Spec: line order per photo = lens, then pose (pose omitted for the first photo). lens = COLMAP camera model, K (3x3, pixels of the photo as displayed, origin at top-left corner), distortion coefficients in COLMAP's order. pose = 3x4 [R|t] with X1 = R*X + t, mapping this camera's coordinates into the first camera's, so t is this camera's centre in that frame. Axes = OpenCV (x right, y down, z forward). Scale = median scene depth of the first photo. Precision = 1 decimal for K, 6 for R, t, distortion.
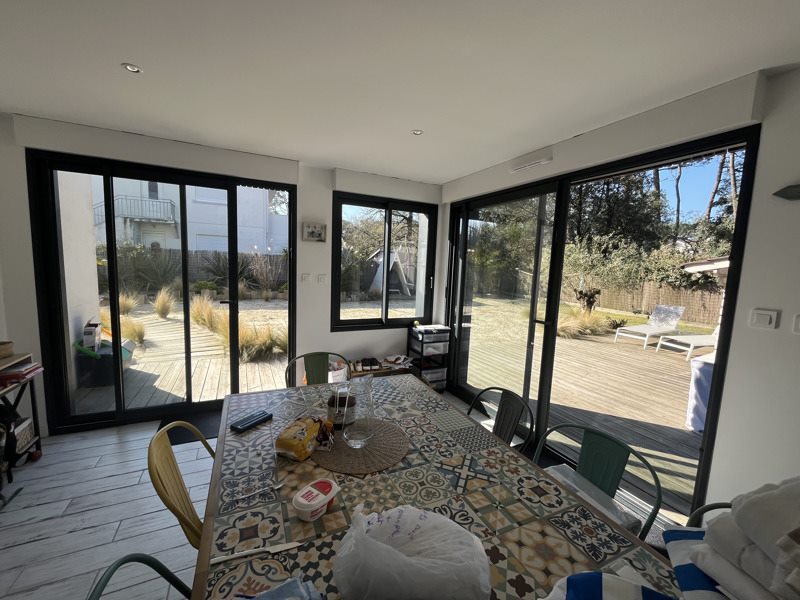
lens RADIAL K [[321.9, 0, 399.9], [0, 321.9, 301.5], [0, 0, 1]] dist [-0.001935, -0.000474]
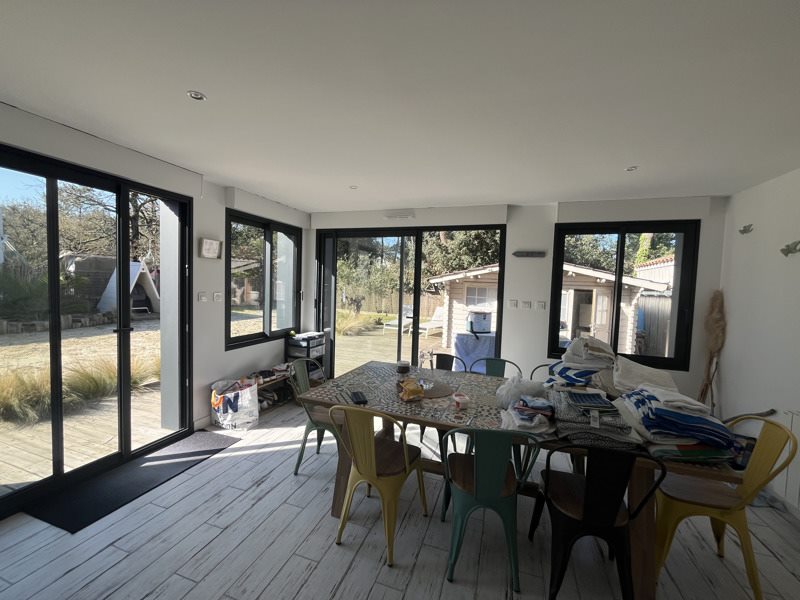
lens RADIAL K [[321.9, 0, 399.9], [0, 321.9, 301.5], [0, 0, 1]] dist [-0.001935, -0.000474]
pose [[0.708052, -0.053853, 0.704104, -0.461896], [0.075864, 0.997118, -0.000026, -0.012256], [-0.702073, 0.053434, 0.710097, -0.053186]]
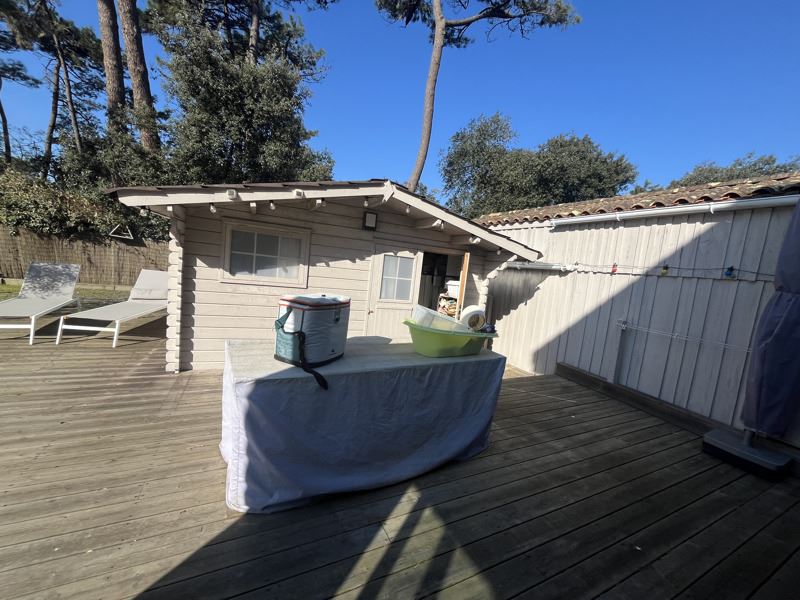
lens RADIAL K [[321.9, 0, 399.9], [0, 321.9, 301.5], [0, 0, 1]] dist [-0.001935, -0.000474]
pose [[-0.010153, -0.156843, 0.987571, 0.397299], [0.010012, 0.987557, 0.156943, -0.011022], [-0.999898, 0.011481, -0.008456, 0.665830]]
